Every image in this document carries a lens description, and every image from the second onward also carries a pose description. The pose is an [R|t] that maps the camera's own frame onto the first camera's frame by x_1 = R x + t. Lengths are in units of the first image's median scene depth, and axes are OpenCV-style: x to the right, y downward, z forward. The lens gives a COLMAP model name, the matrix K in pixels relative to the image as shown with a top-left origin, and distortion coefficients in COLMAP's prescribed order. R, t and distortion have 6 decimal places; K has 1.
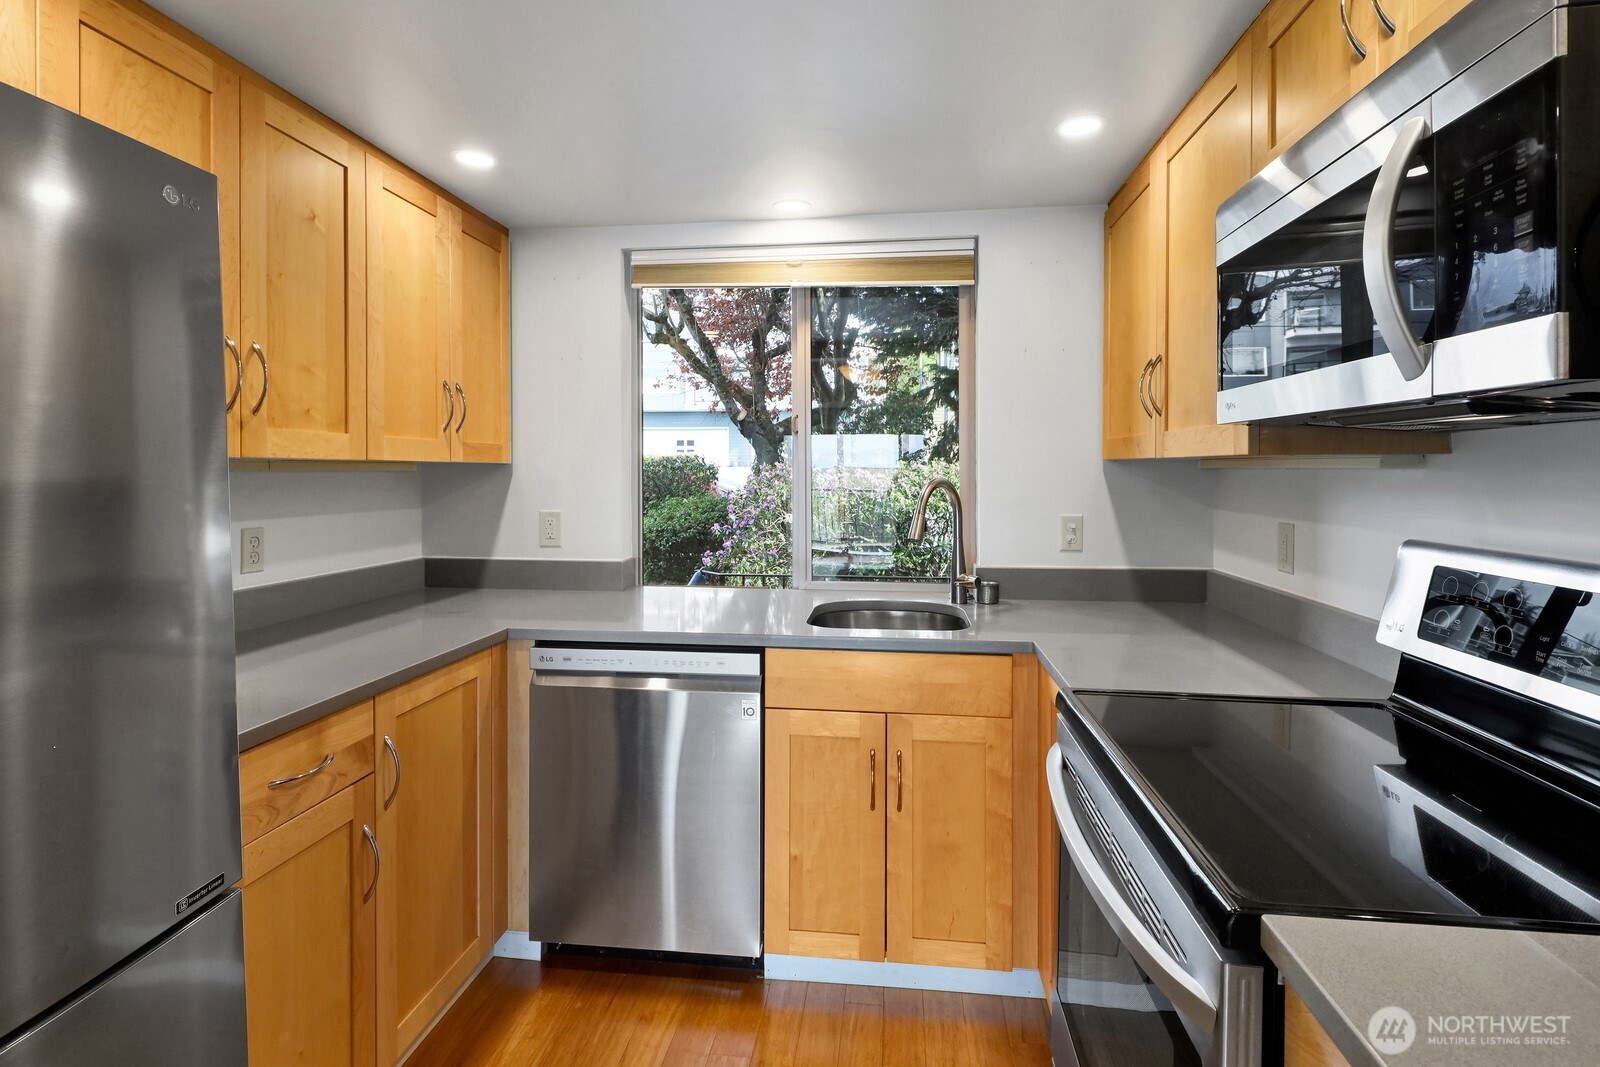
lens RADIAL K [[792.5, 0, 806.8], [0, 792.5, 486.9], [0, 0, 1]] dist [0.003028, 0.000136]
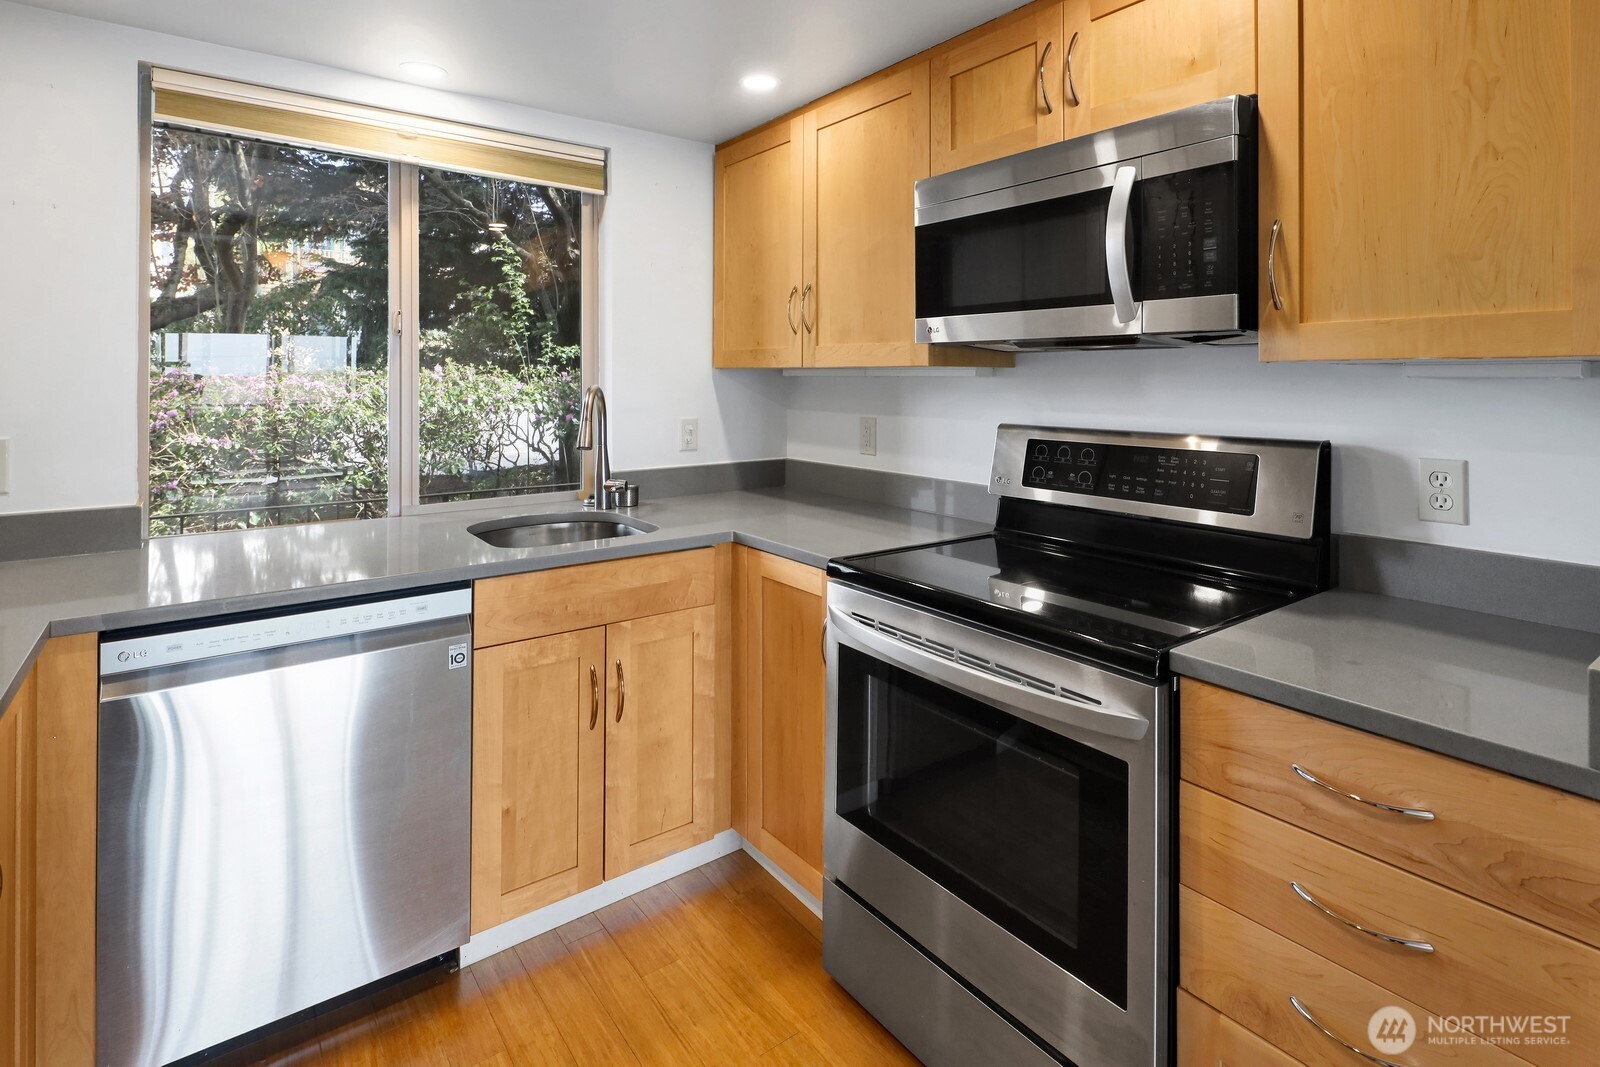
lens RADIAL K [[794.4, 0, 808.2], [0, 794.4, 376.4], [0, 0, 1]] dist [-0.003591, -0.001040]
pose [[0.715939, 0.003666, 0.698154, -0.383860], [0.012416, 0.999761, -0.017981, -0.000116], [-0.698053, 0.021541, 0.715722, 0.112349]]
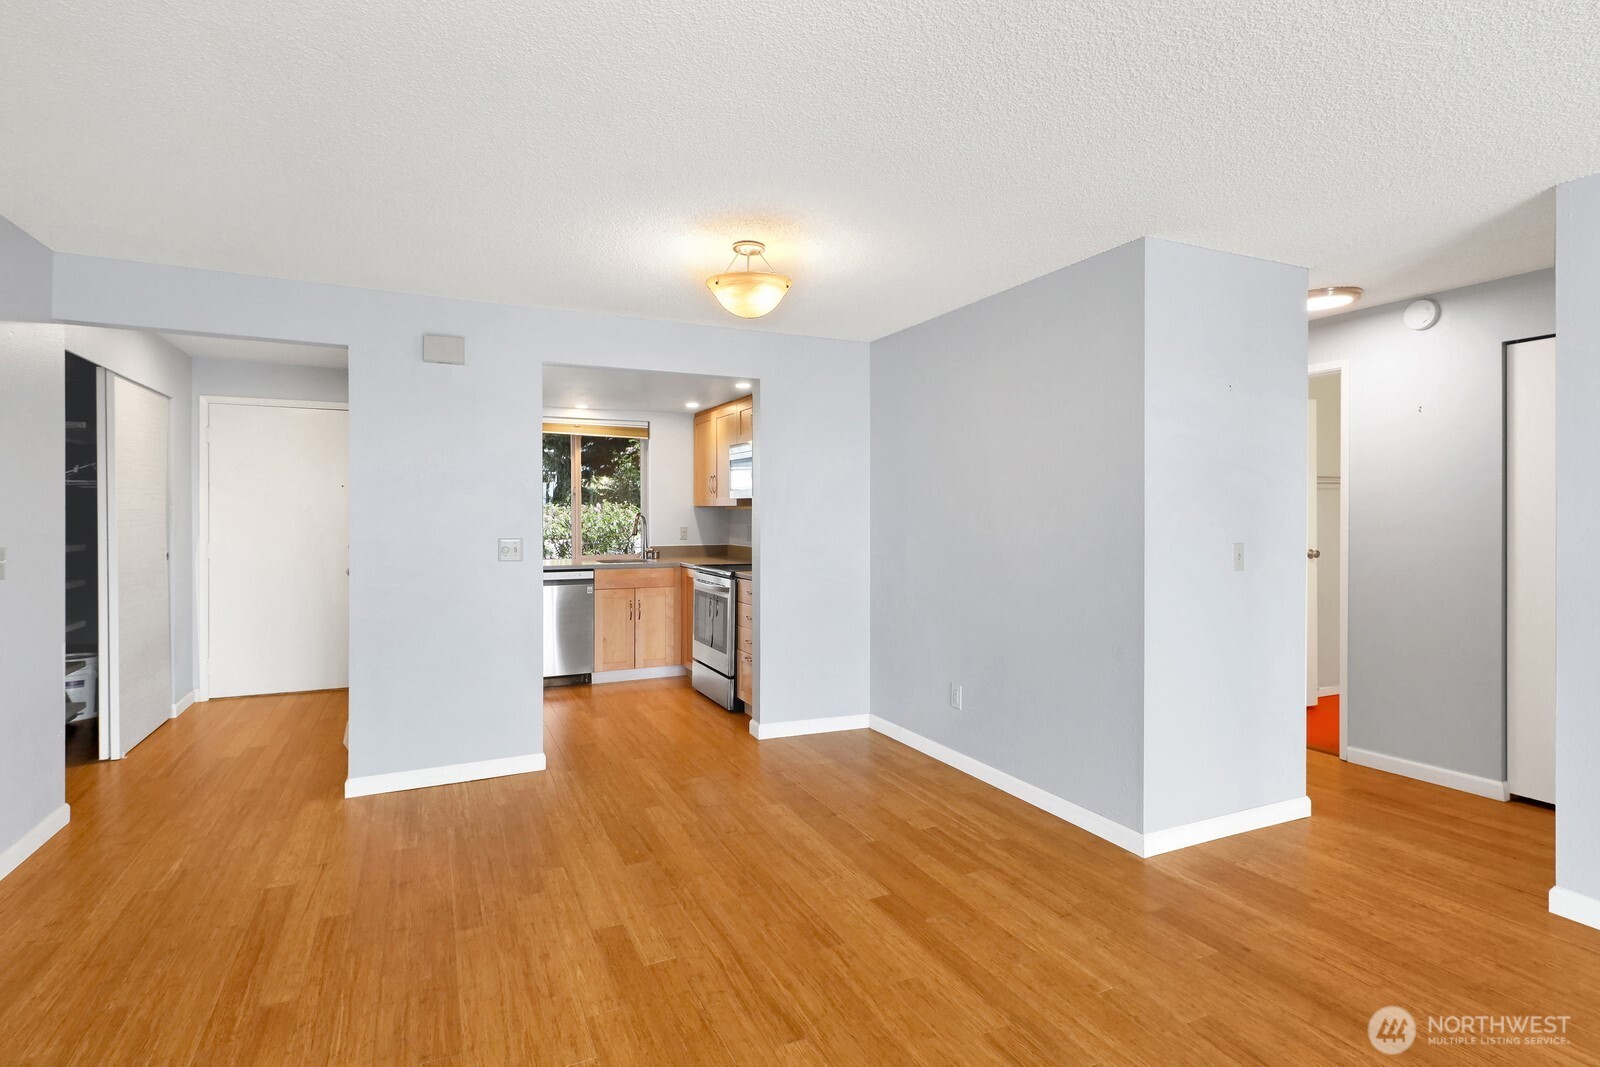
lens RADIAL K [[793.6, 0, 810.2], [0, 793.6, 518.2], [0, 0, 1]] dist [0.005806, -0.000536]
pose [[0.839406, -0.000536, 0.543505, -0.948778], [0.007463, 0.999917, -0.010540, 0.047974], [-0.543454, 0.012904, 0.839340, -1.851768]]
